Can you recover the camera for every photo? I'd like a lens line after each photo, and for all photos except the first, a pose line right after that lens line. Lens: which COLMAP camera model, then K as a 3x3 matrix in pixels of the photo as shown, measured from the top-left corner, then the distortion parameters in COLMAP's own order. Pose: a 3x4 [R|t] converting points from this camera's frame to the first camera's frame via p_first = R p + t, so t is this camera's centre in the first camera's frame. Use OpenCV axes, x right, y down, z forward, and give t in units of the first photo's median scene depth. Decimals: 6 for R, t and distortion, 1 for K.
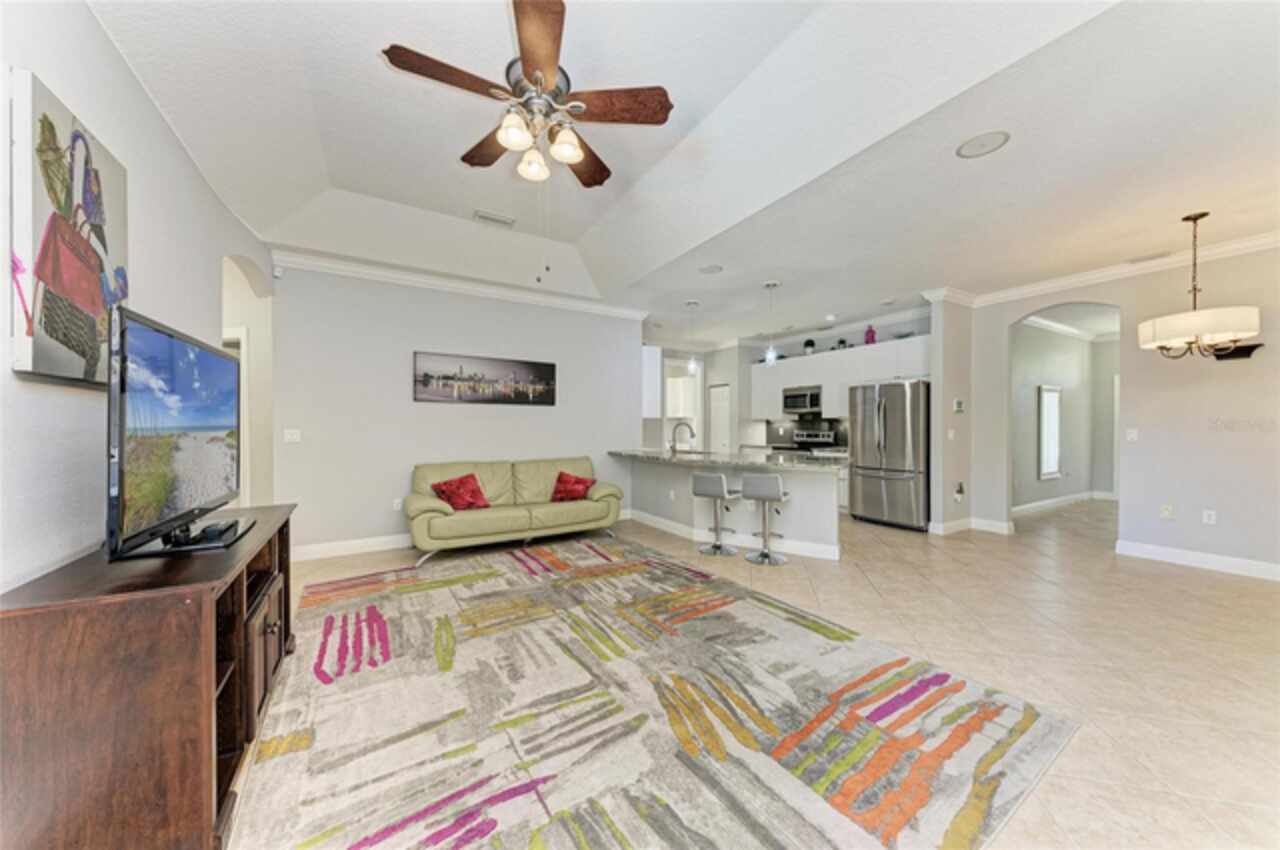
lens RADIAL K [[433.9, 0, 639.8], [0, 433.9, 425.2], [0, 0, 1]] dist [0.001323, -0.000117]
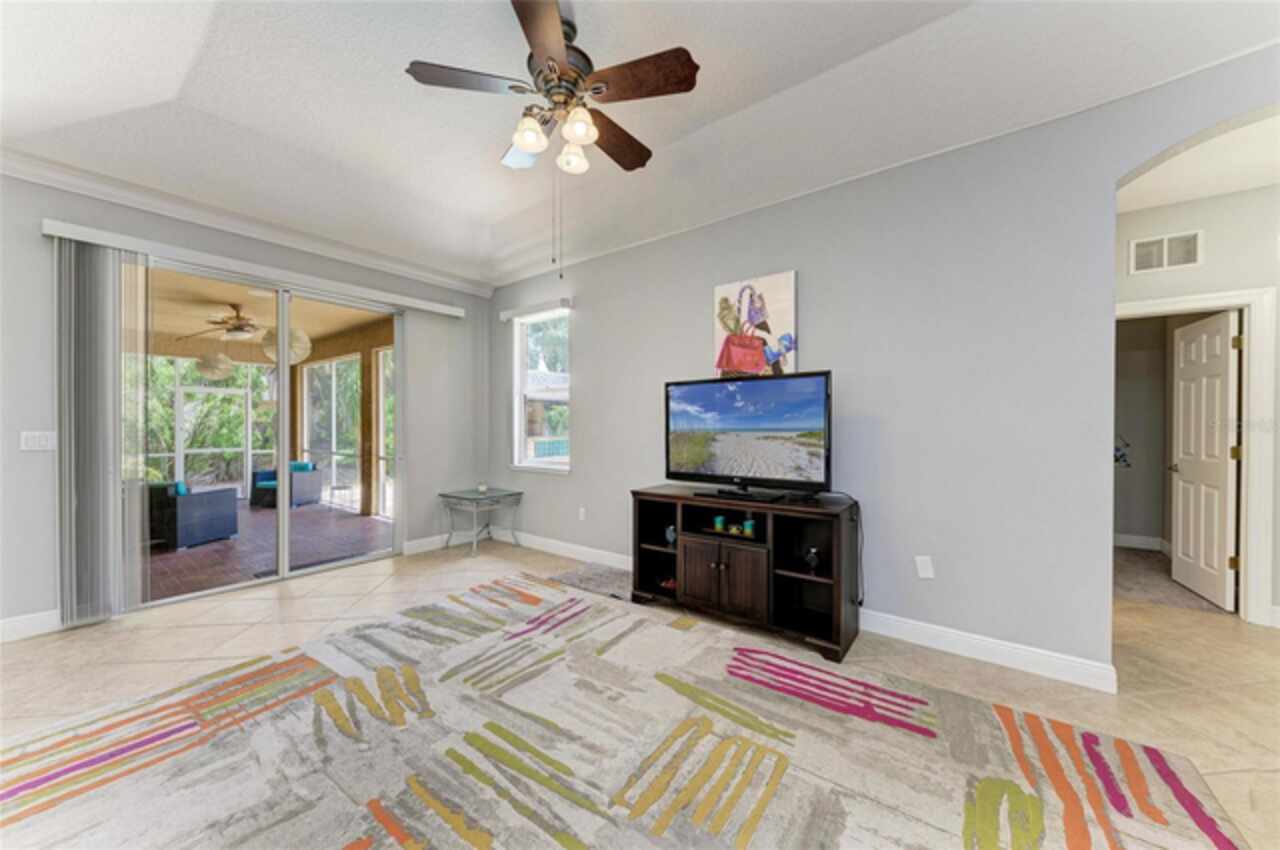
lens RADIAL K [[452.8, 0, 644.0], [0, 452.8, 423.8], [0, 0, 1]] dist [0.010765, -0.002331]
pose [[-0.924419, -0.003170, -0.381364, -0.018940], [-0.004214, 0.999989, 0.001903, -0.015926], [0.381354, 0.003367, -0.924423, 2.098141]]
